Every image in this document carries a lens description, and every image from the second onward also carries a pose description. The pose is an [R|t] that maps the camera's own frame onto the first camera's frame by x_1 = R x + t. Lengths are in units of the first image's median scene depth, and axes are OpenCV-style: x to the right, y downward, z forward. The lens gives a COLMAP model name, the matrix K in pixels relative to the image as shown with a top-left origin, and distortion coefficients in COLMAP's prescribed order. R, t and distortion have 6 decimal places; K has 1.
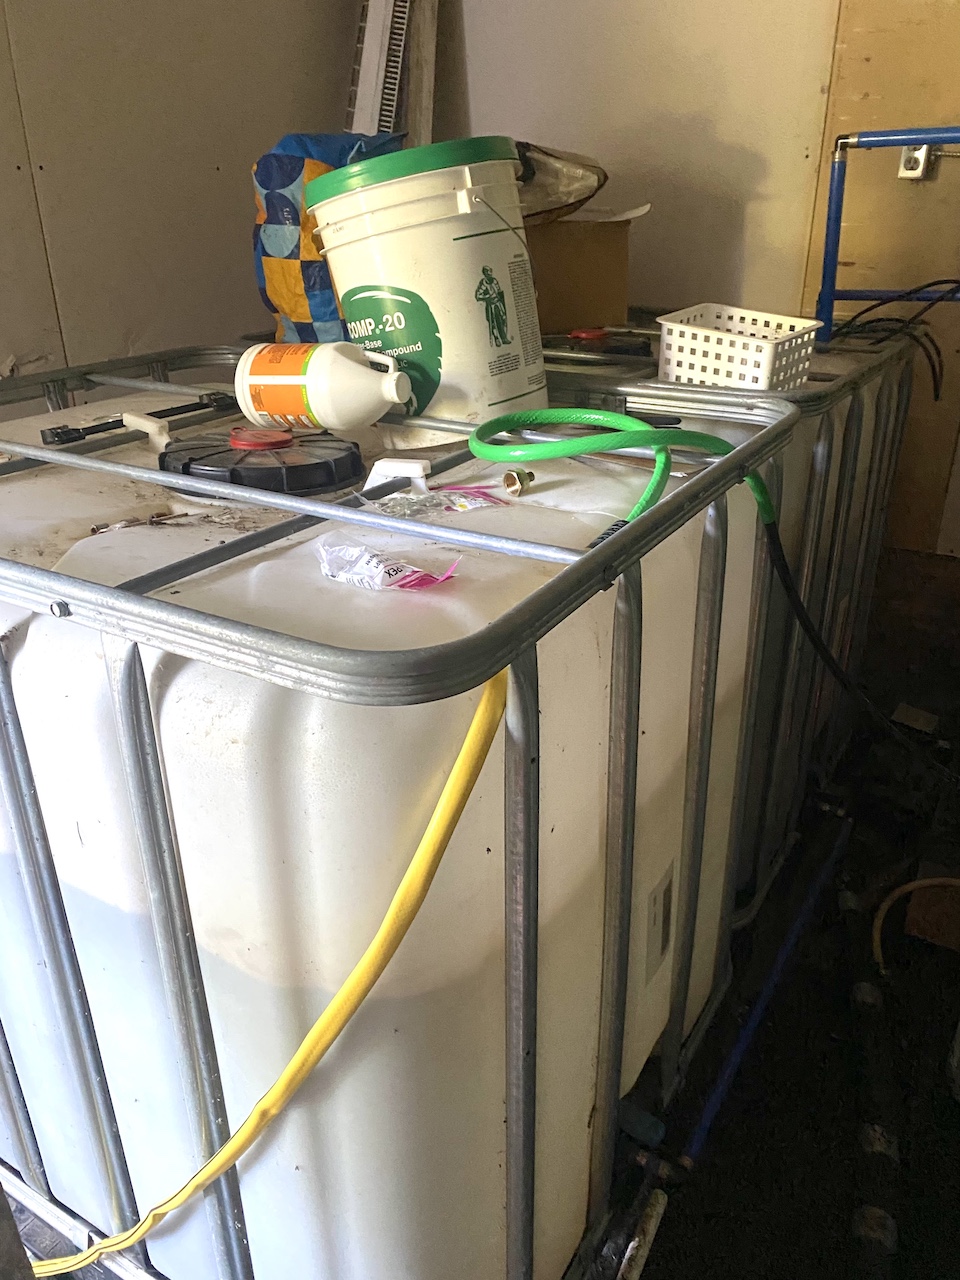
lens RADIAL K [[1024.8, 0, 480.0], [0, 1024.8, 640.0], [0, 0, 1]] dist [0.055538, -0.062675]
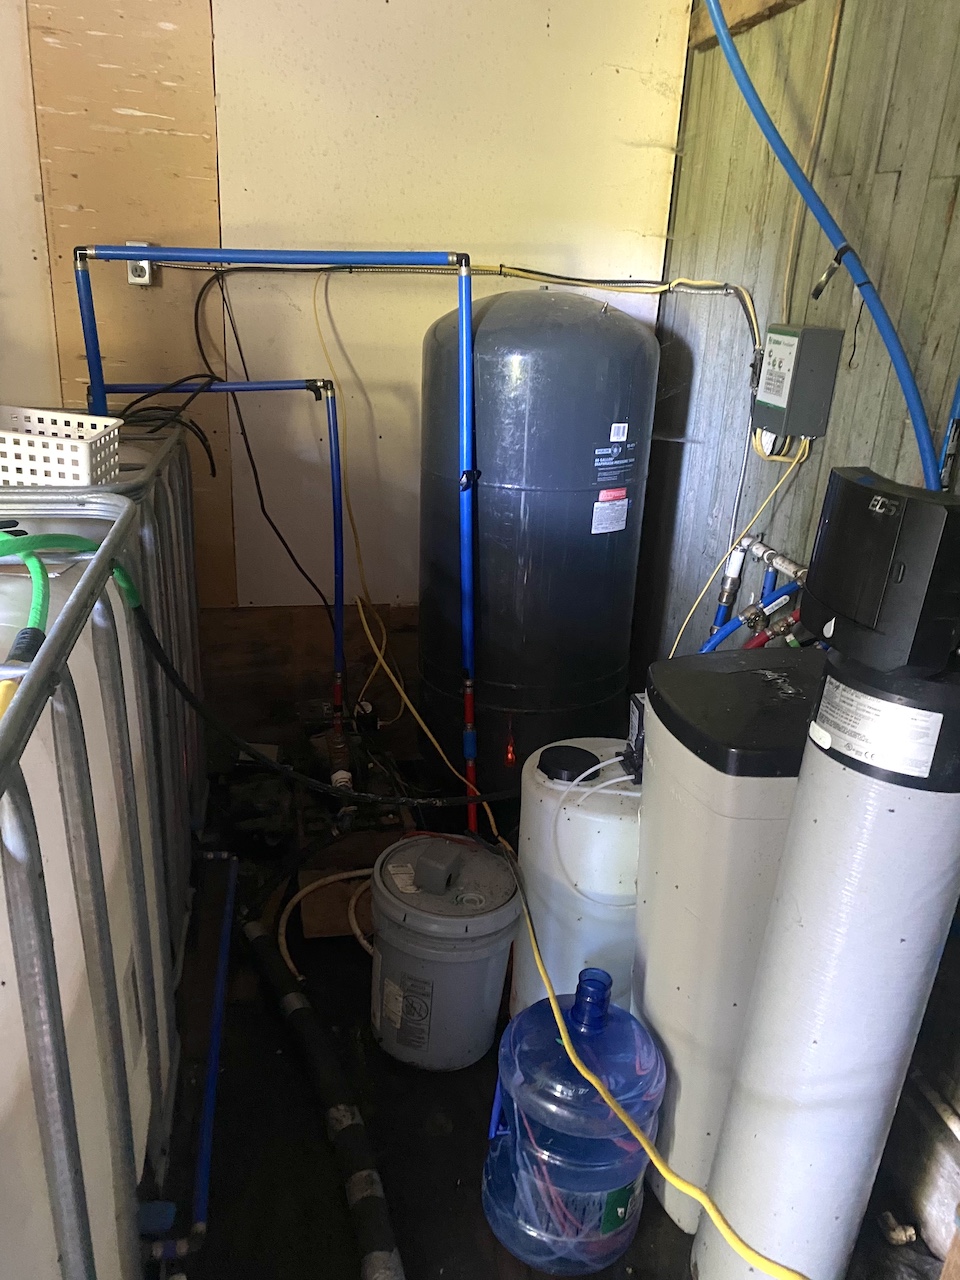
lens RADIAL K [[1043.3, 0, 480.0], [0, 1043.3, 640.0], [0, 0, 1]] dist [0.059012, 0.002543]
pose [[0.745879, -0.200717, 0.635120, -0.139580], [0.243188, 0.969754, 0.020873, -0.012769], [-0.620100, 0.138885, 0.772132, -0.061887]]
